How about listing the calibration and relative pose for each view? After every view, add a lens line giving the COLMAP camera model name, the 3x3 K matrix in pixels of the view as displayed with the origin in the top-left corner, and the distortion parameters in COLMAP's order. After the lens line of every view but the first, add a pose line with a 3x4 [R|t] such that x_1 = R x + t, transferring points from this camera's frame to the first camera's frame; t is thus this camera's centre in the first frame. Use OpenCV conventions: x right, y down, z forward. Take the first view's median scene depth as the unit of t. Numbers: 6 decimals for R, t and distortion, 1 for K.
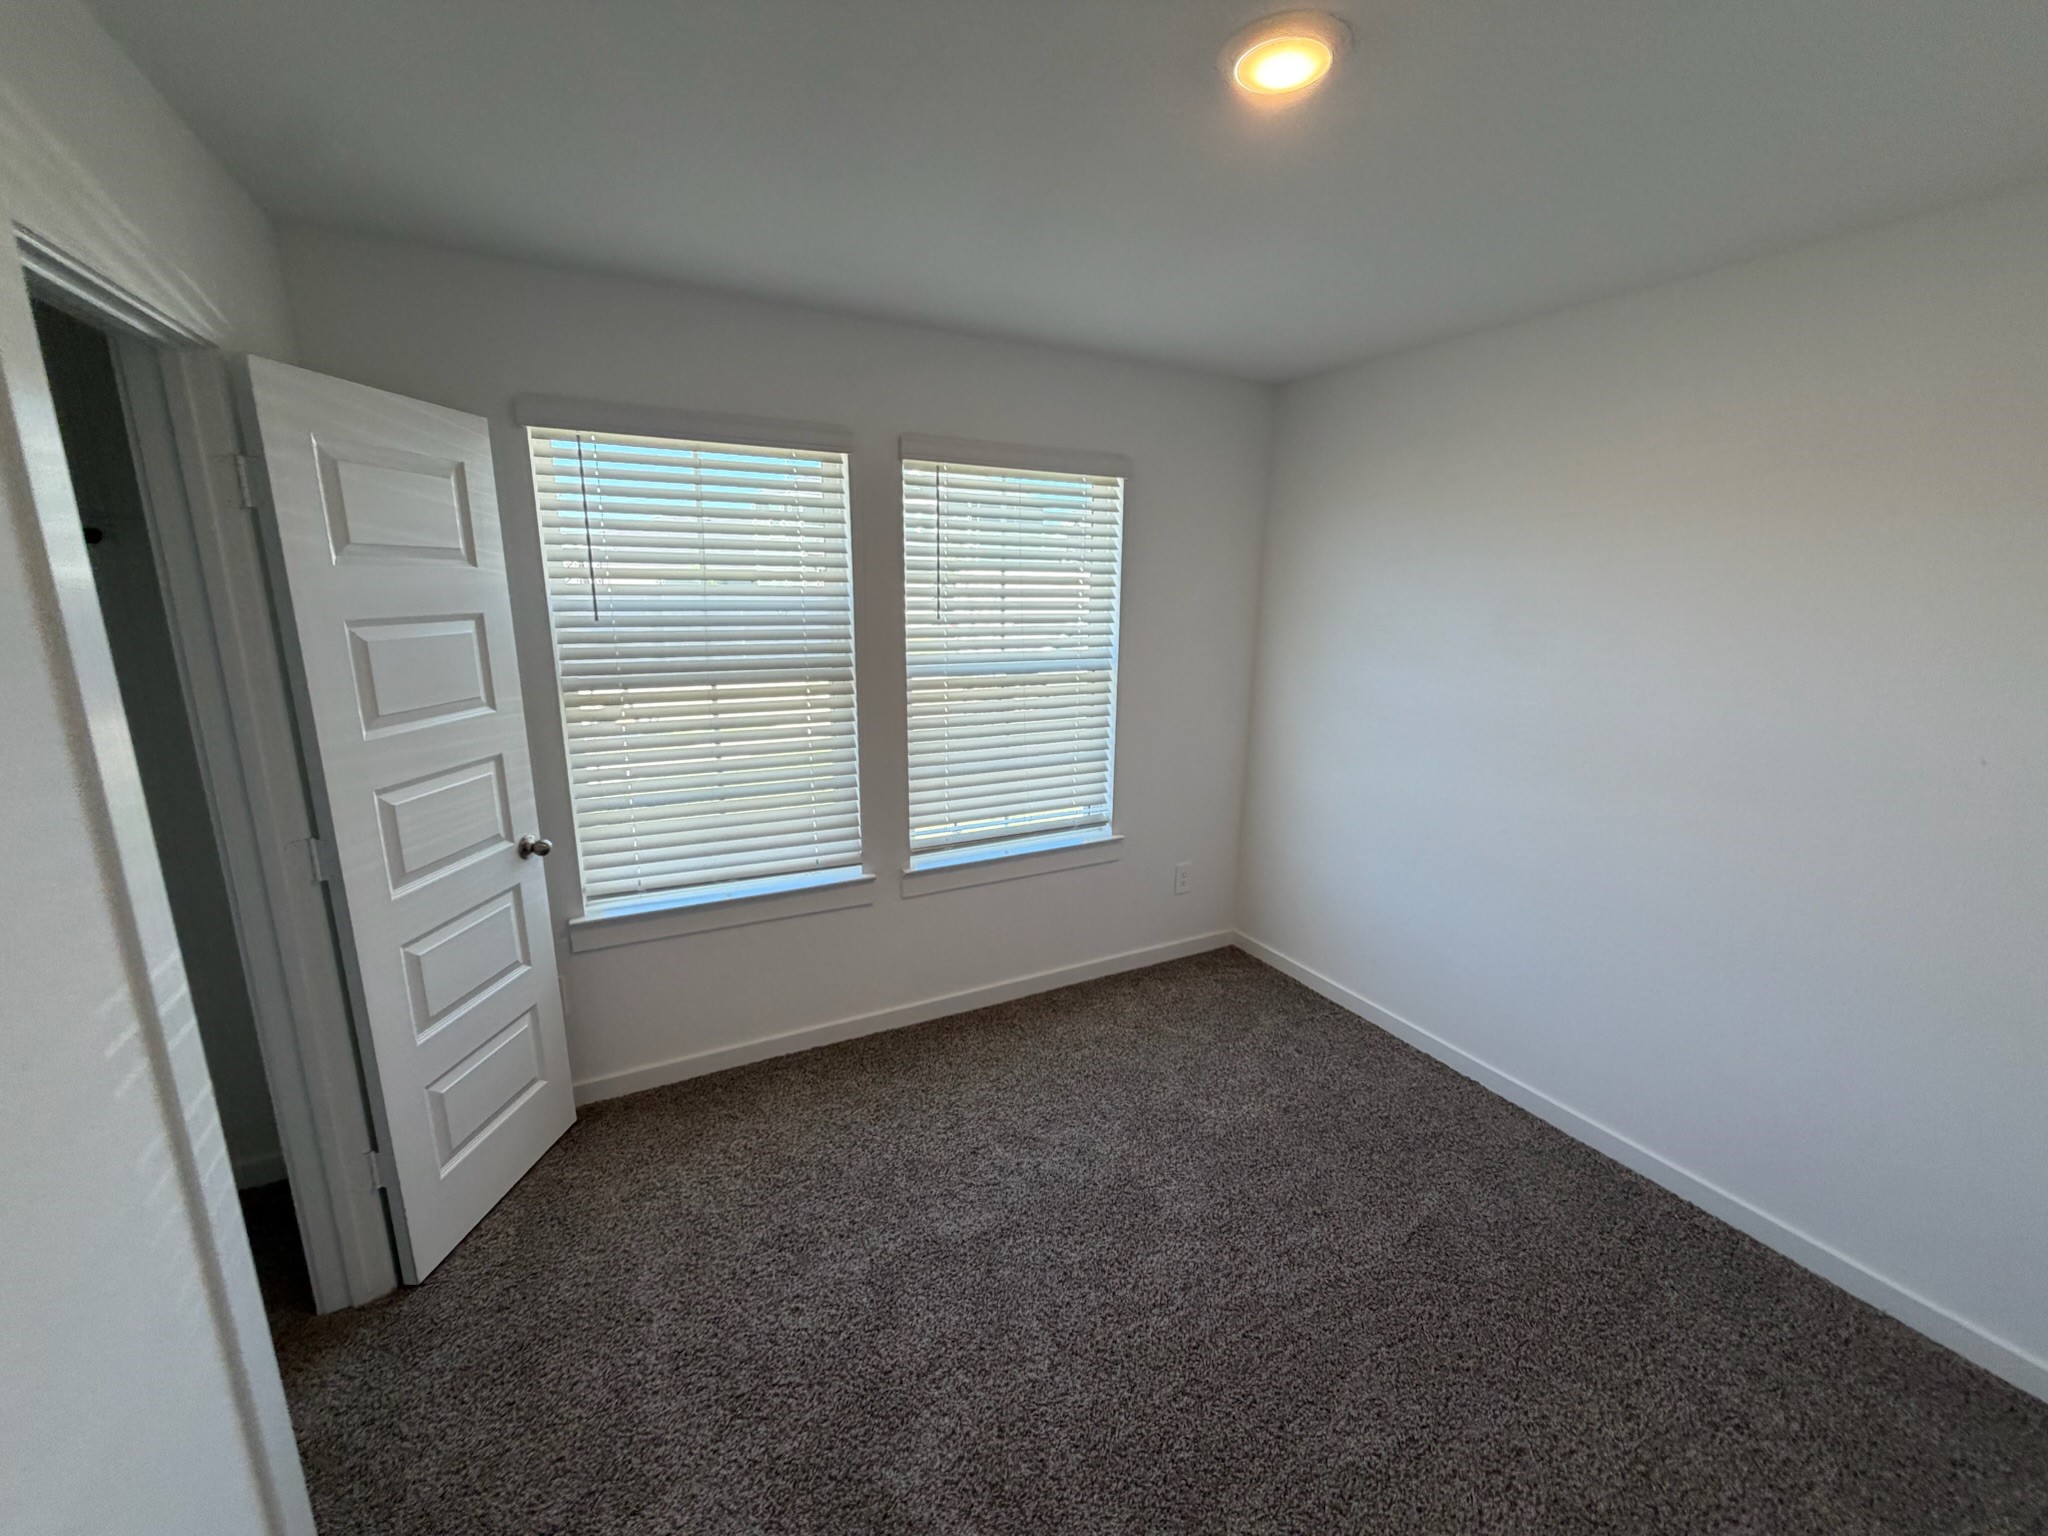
lens RADIAL K [[819.8, 0, 1018.2], [0, 819.8, 774.9], [0, 0, 1]] dist [-0.000475, 0.000080]
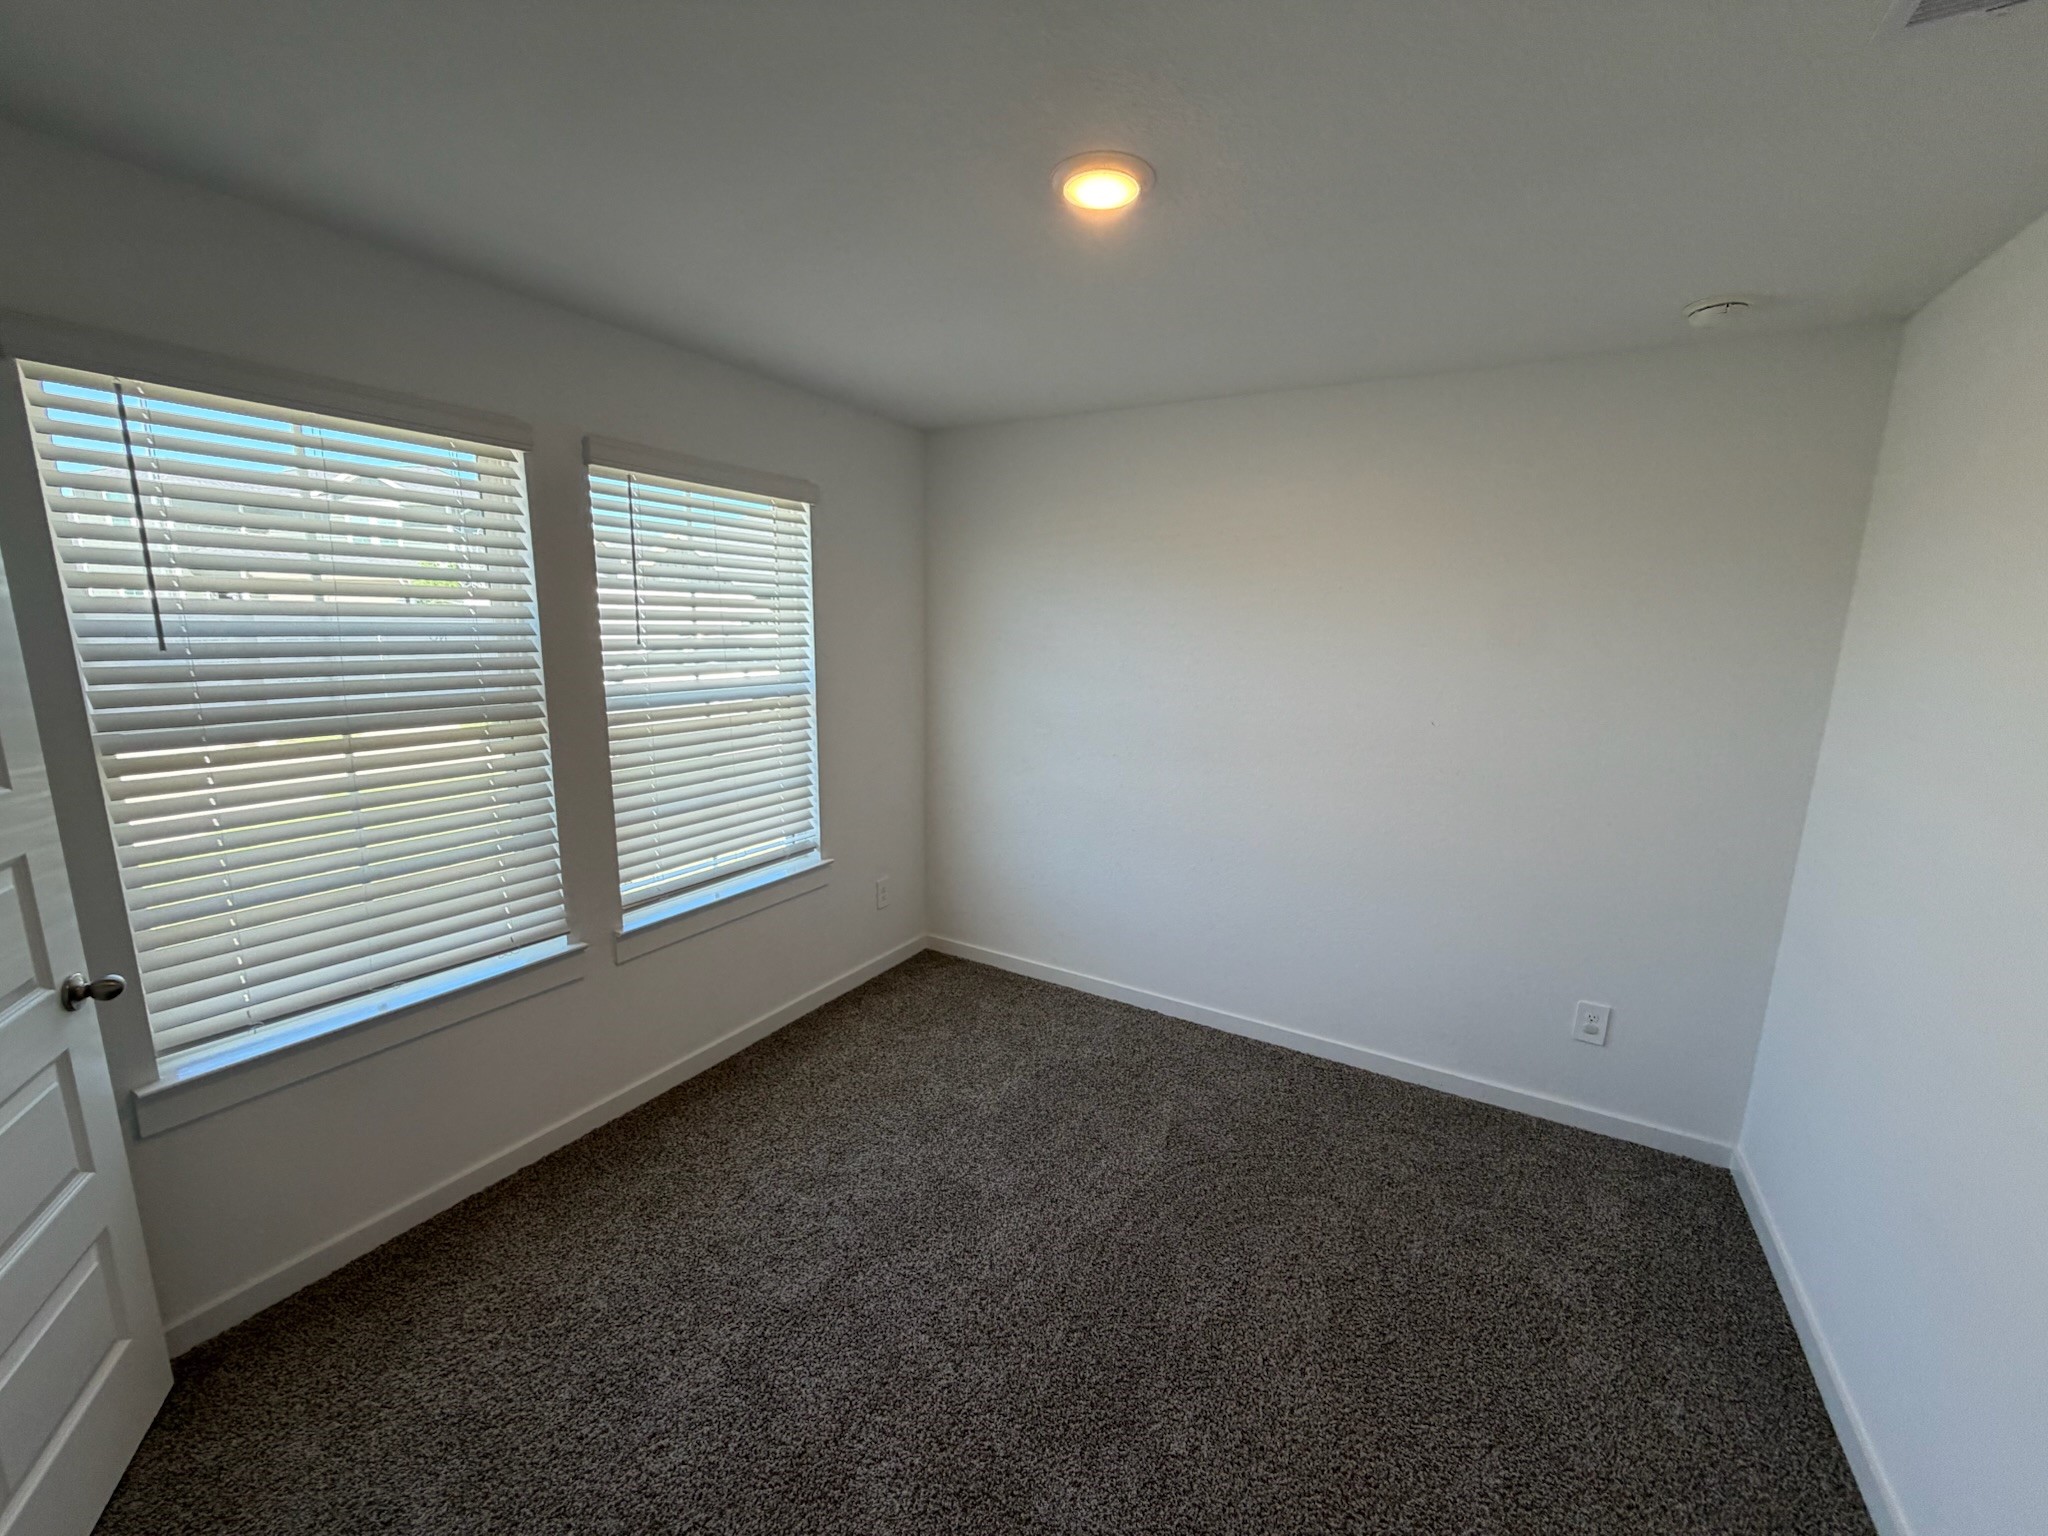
lens RADIAL K [[819.6, 0, 1021.3], [0, 819.6, 776.7], [0, 0, 1]] dist [0.000856, -0.000065]
pose [[0.849638, -0.093676, 0.518980, -0.239277], [0.108924, 0.994049, 0.001104, -0.001885], [-0.515995, 0.055592, 0.854786, 0.028037]]
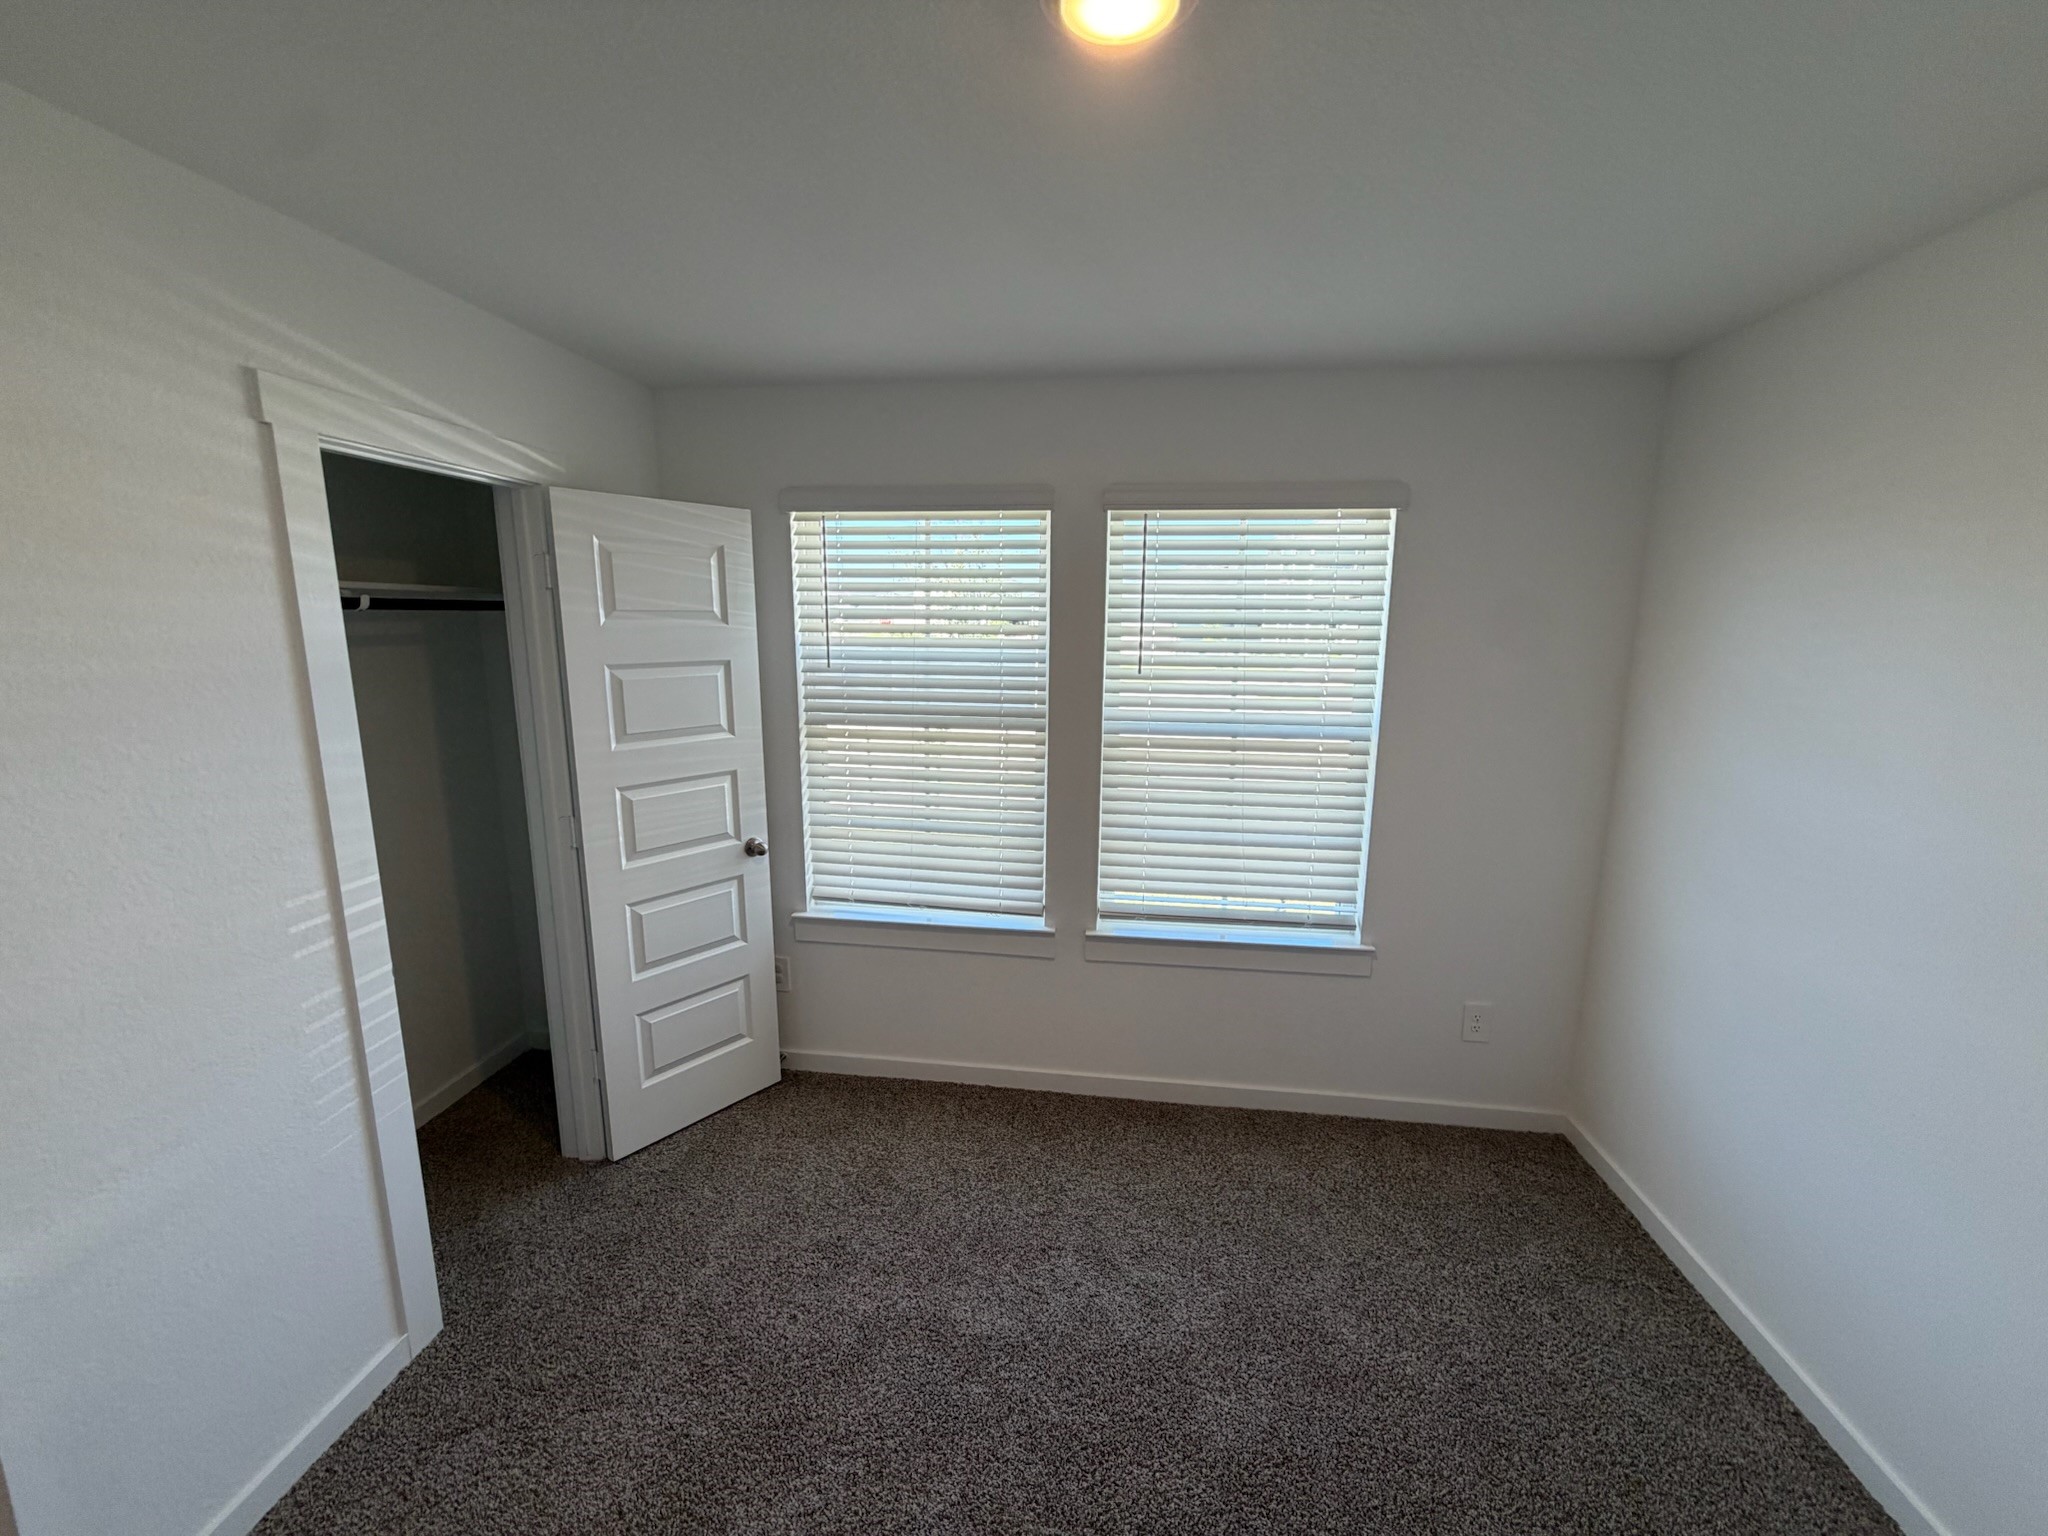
lens RADIAL K [[817.5, 0, 1014.8], [0, 817.5, 772.9], [0, 0, 1]] dist [-0.001548, 0.000073]
pose [[0.815459, 0.100780, -0.569973, 0.360318], [-0.130479, 0.991386, -0.011384, -0.051936], [0.563916, 0.083653, 0.821585, 0.170088]]
